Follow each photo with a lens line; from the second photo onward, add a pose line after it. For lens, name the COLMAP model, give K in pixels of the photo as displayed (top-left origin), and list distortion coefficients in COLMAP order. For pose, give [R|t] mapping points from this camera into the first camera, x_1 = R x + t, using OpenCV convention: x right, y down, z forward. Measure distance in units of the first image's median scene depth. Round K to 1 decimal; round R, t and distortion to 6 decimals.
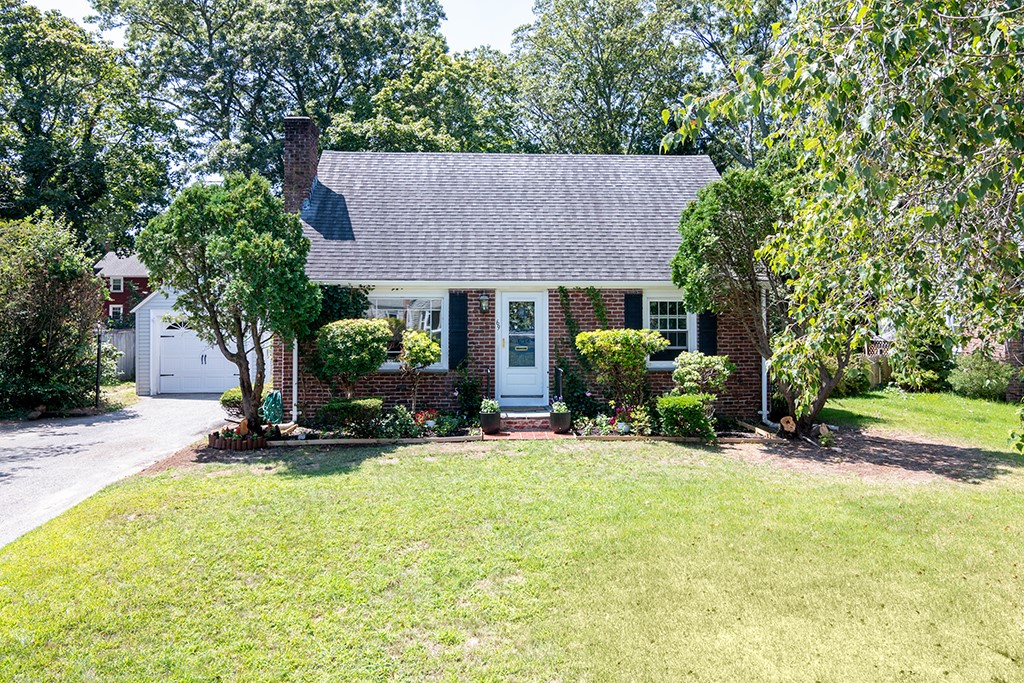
lens RADIAL K [[670.3, 0, 504.5], [0, 670.3, 304.1], [0, 0, 1]] dist [-0.008144, -0.000663]
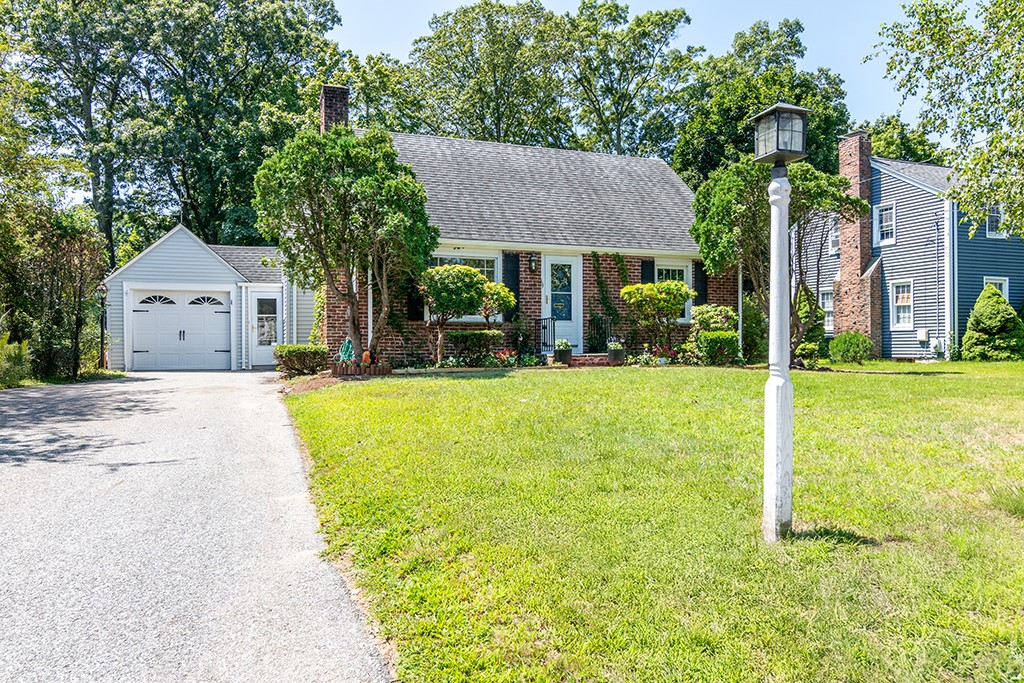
lens RADIAL K [[675.0, 0, 511.9], [0, 675.0, 342.0], [0, 0, 1]] dist [-0.017824, -0.004324]
pose [[0.957081, -0.002338, 0.289811, -0.393020], [0.000737, 0.999984, 0.005633, 0.124000], [-0.289820, -0.005178, 0.957067, -0.086581]]
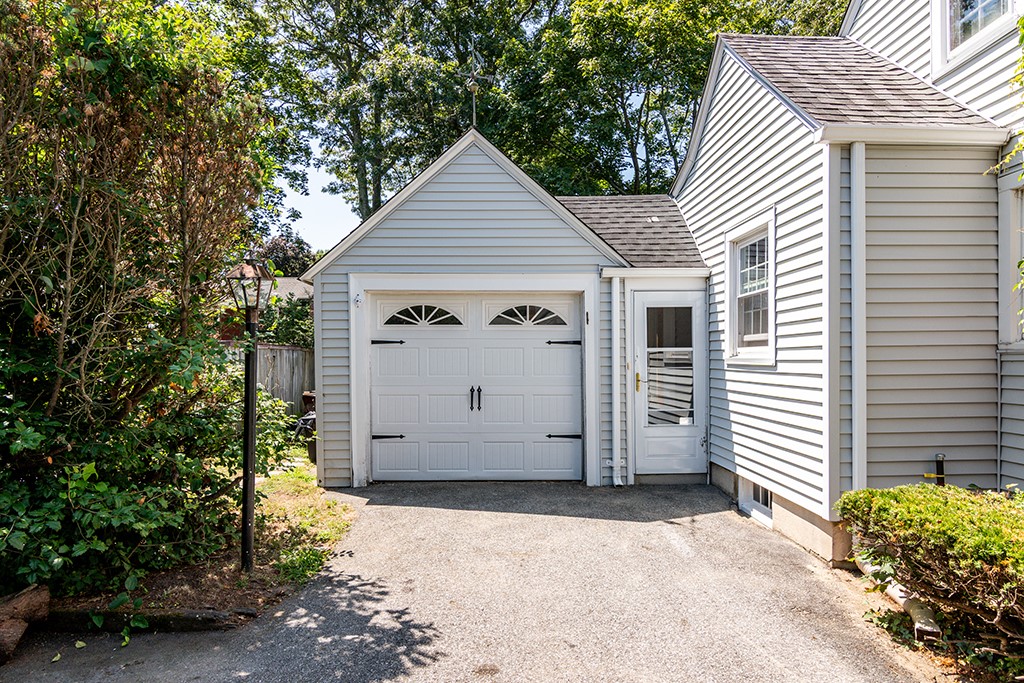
lens RADIAL K [[617.6, 0, 513.4], [0, 617.6, 345.6], [0, 0, 1]] dist [-0.000589, -0.000003]
pose [[0.998920, -0.002379, -0.046400, -0.582703], [0.002071, 0.999976, -0.006681, 0.075757], [0.046415, 0.006578, 0.998901, 0.892934]]
